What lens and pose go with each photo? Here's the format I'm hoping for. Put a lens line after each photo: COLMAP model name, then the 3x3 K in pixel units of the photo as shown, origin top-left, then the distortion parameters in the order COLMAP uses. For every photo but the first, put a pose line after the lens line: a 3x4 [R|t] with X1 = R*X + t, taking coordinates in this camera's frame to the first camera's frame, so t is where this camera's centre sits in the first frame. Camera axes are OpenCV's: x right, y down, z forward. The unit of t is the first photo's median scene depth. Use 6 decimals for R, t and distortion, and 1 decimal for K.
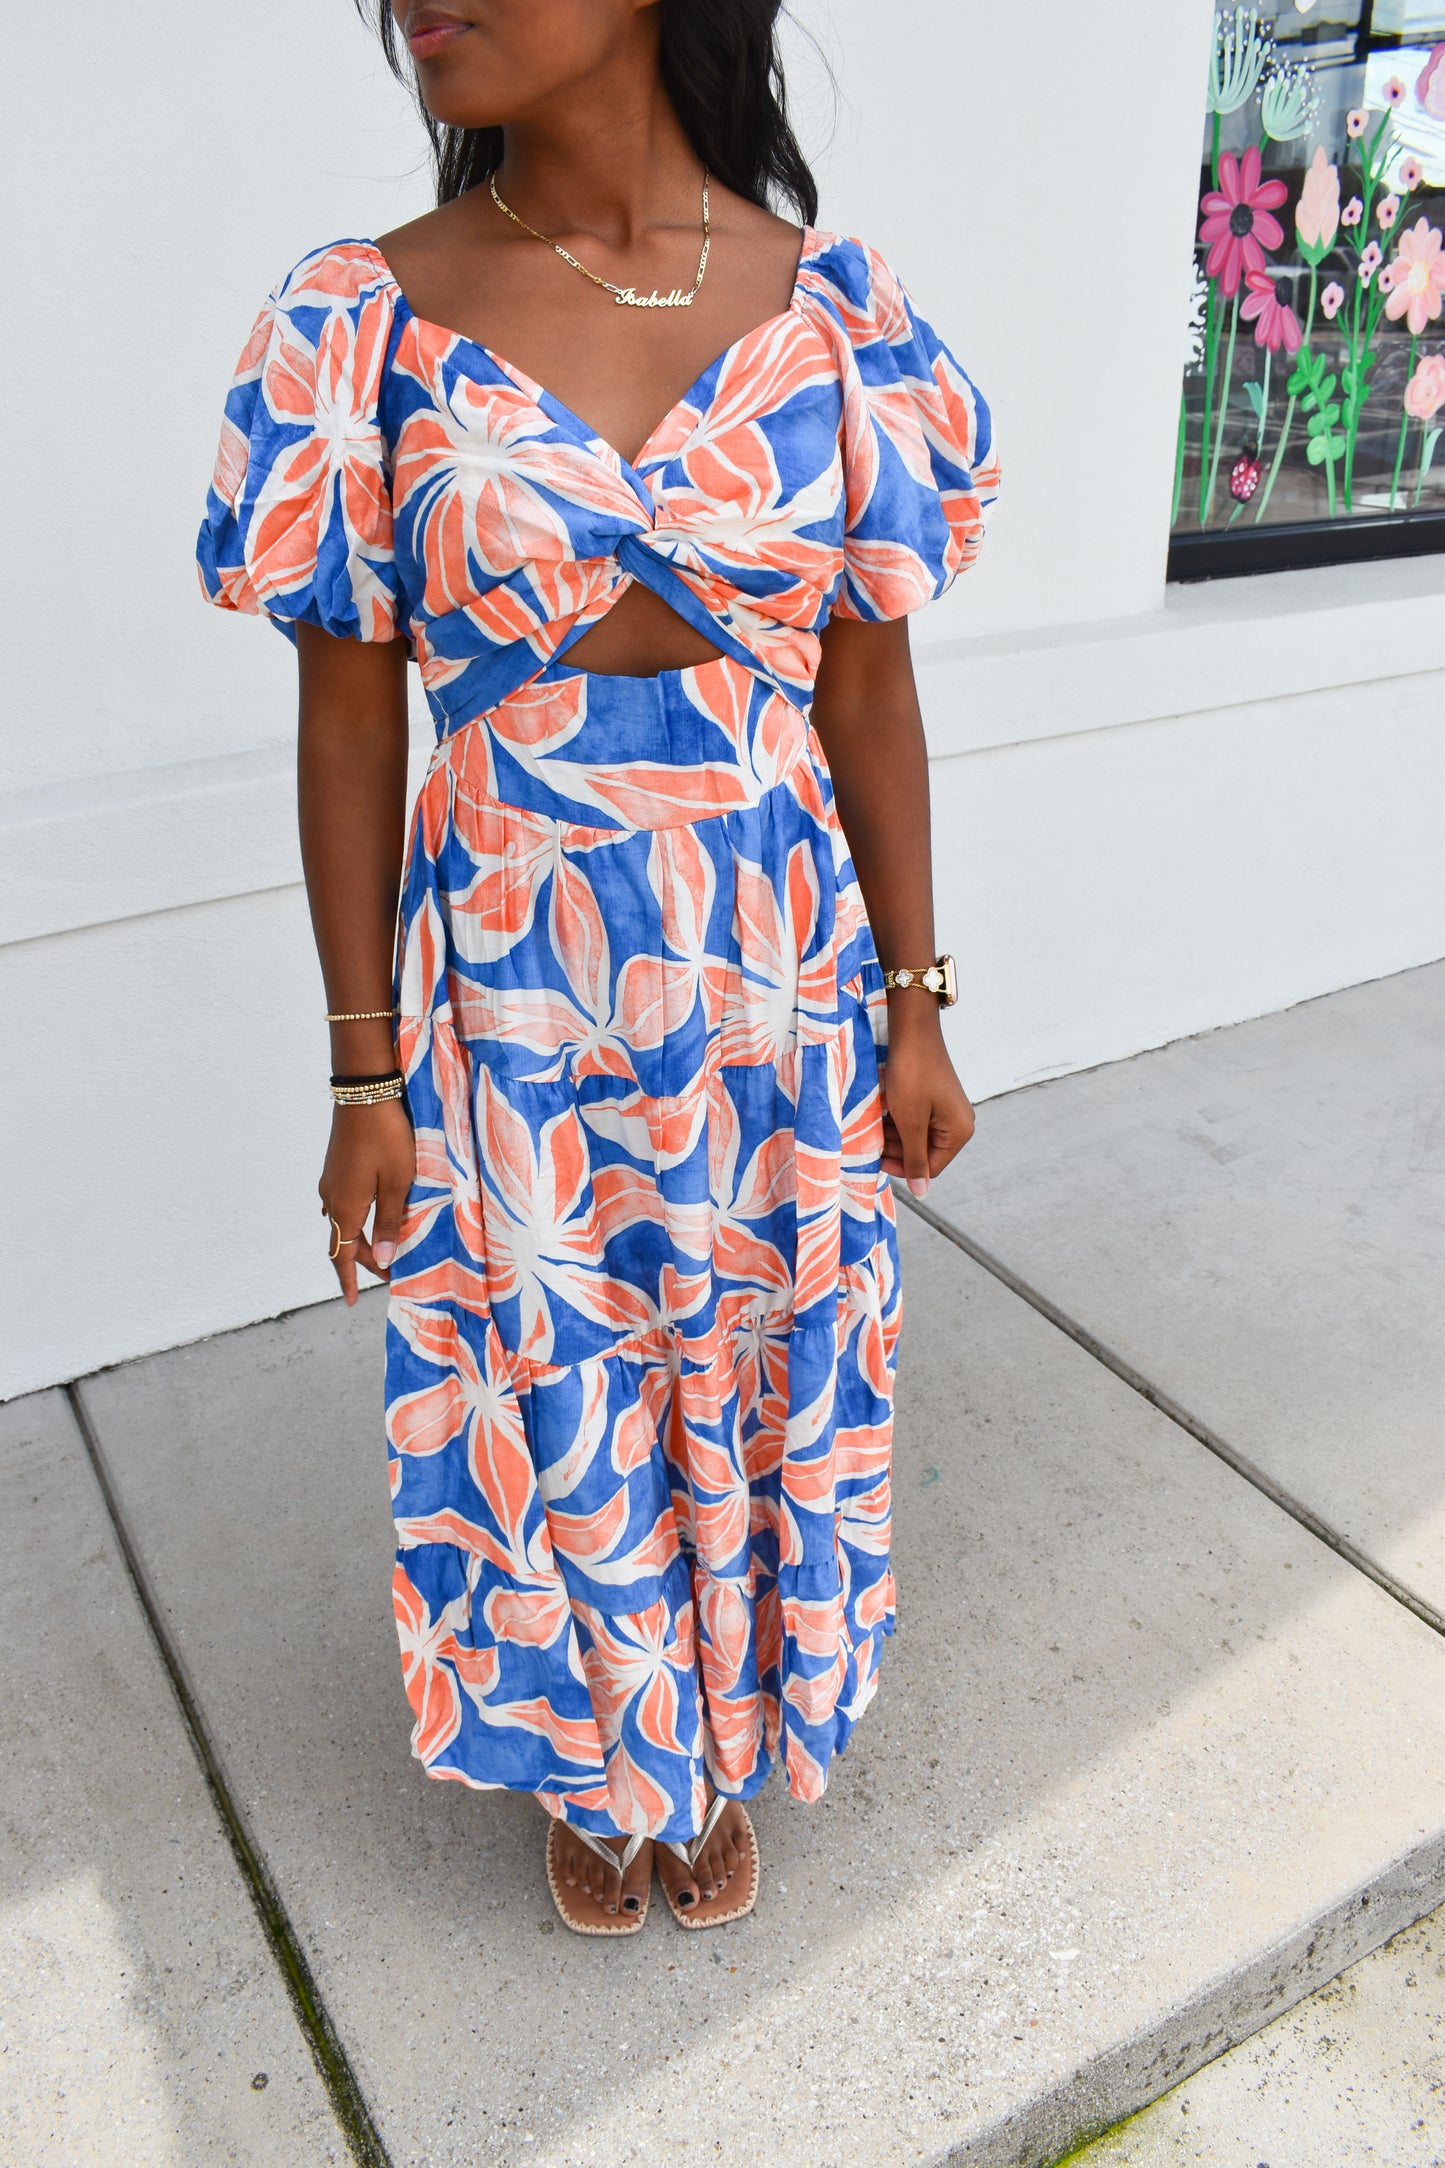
lens RADIAL K [[1694.5, 0, 720.2], [0, 1694.5, 1083.2], [0, 0, 1]] dist [-0.099896, 0.019586]
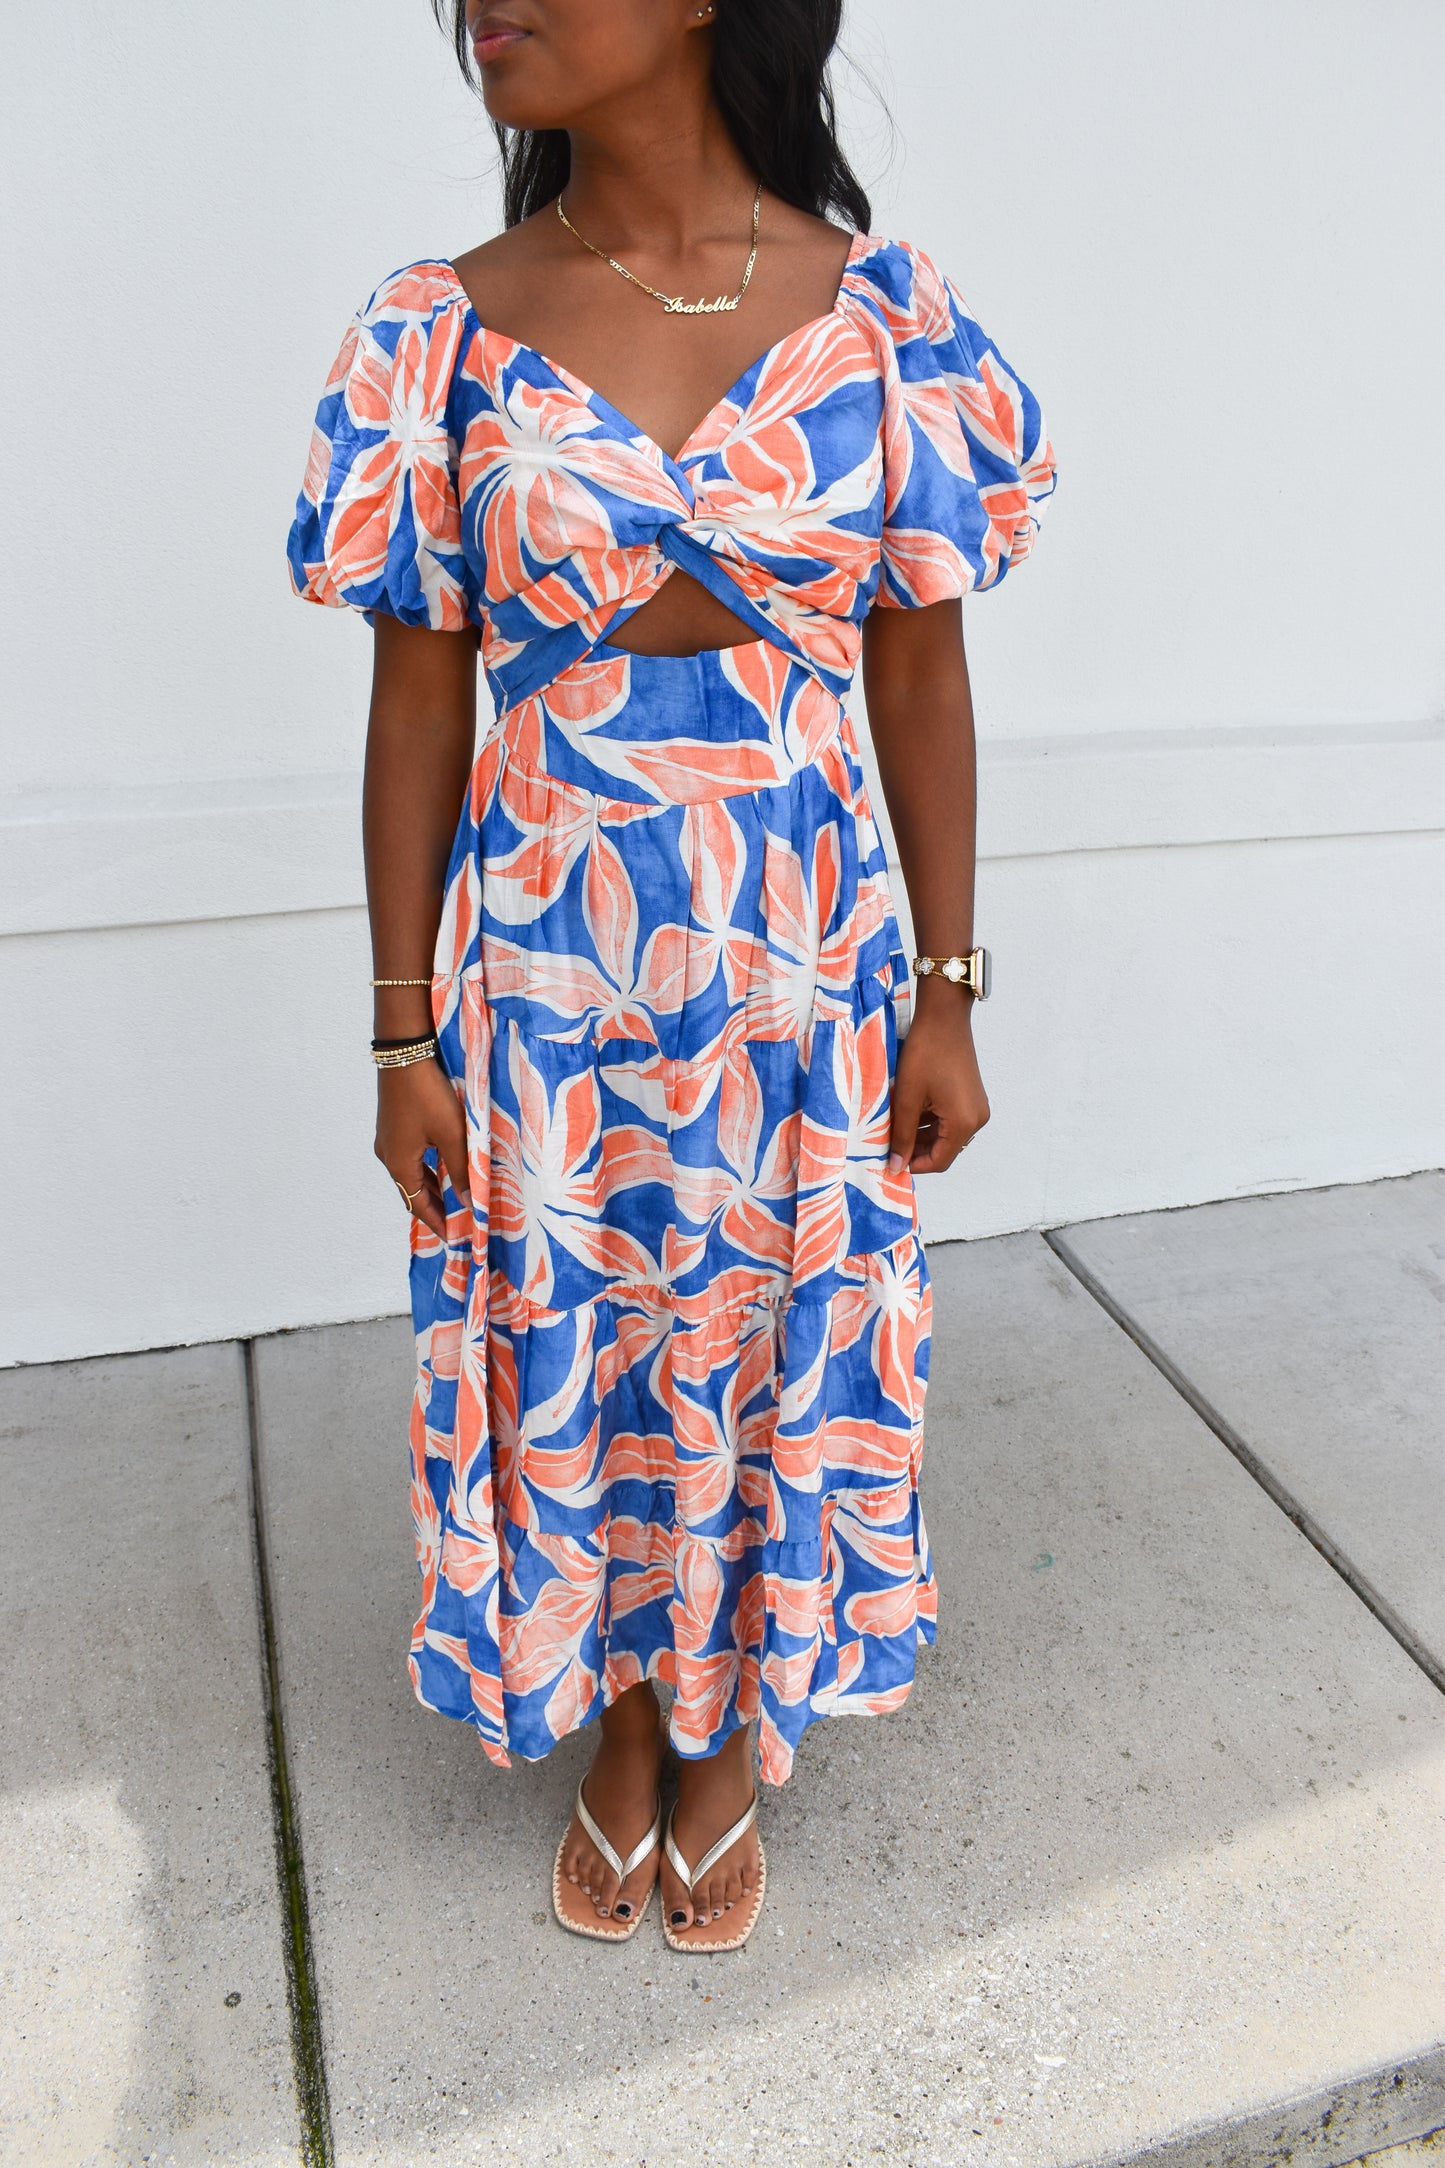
lens RADIAL K [[1694.5, 0, 731.5], [0, 1694.5, 1089.5], [0, 0, 1]] dist [-0.099896, 0.019586]
pose [[0.972746, 0.122050, -0.197151, 0.109910], [-0.132257, 0.990432, -0.039413, 0.026627], [0.190455, 0.064414, 0.979580, 0.002779]]
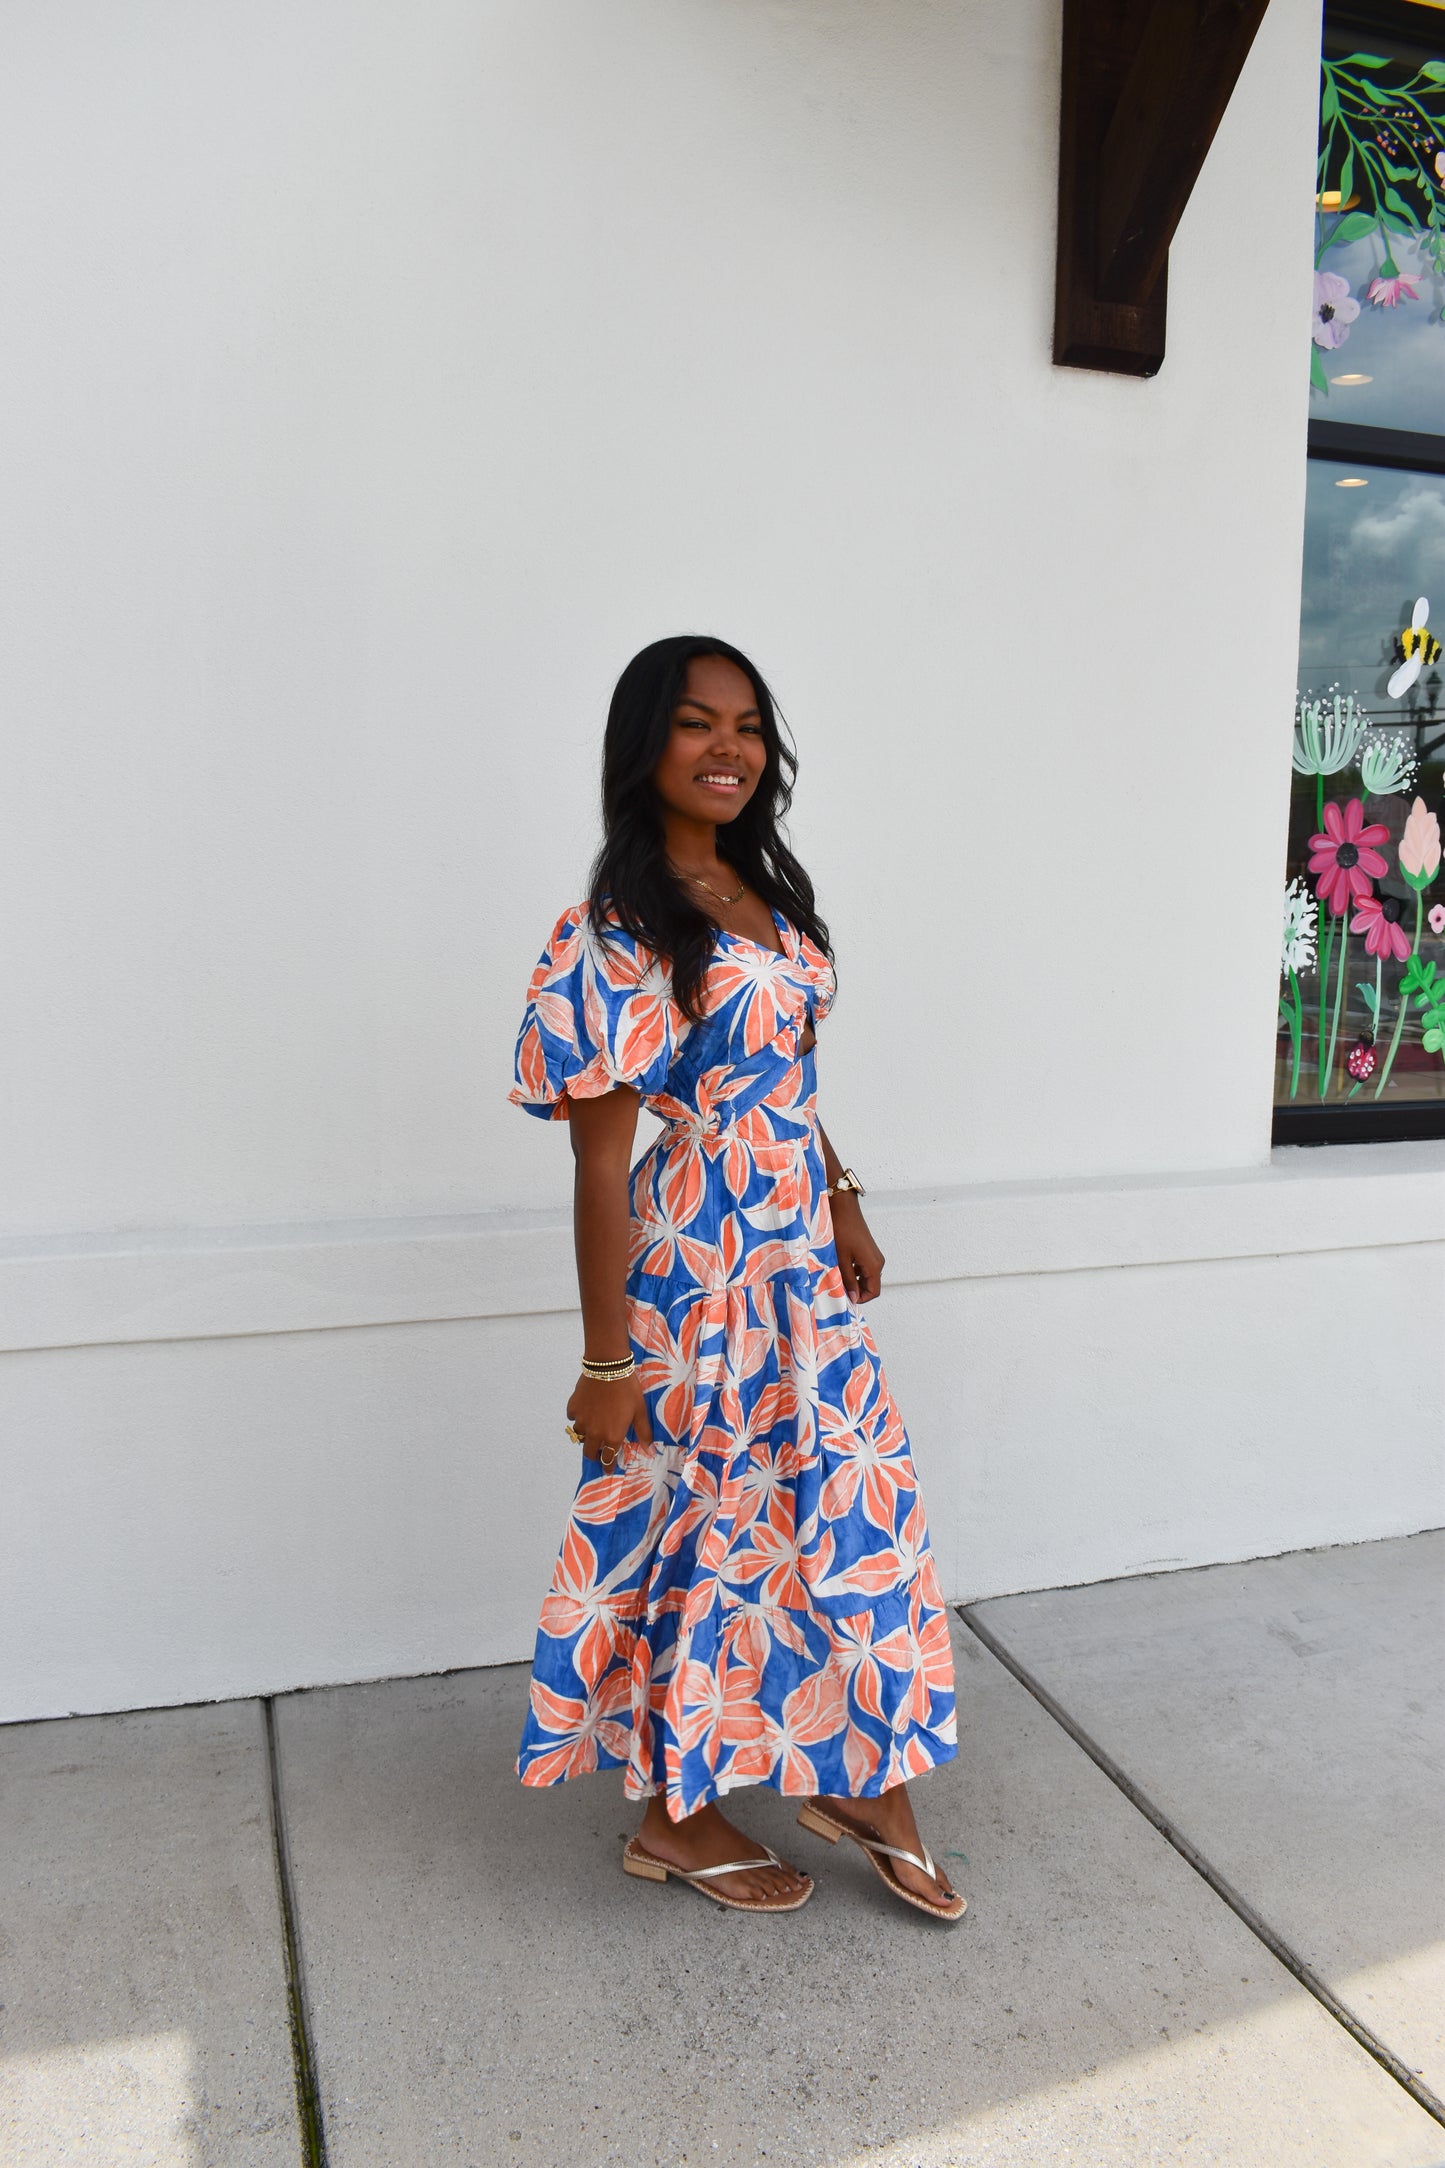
lens RADIAL K [[1694.5, 0, 729.0], [0, 1694.5, 1091.8], [0, 0, 1]] dist [-0.099896, 0.019586]
pose [[0.975941, 0.055790, -0.210776, 0.194370], [-0.119884, 0.944770, -0.305022, 0.100451], [0.182117, 0.322952, 0.928728, -0.249307]]
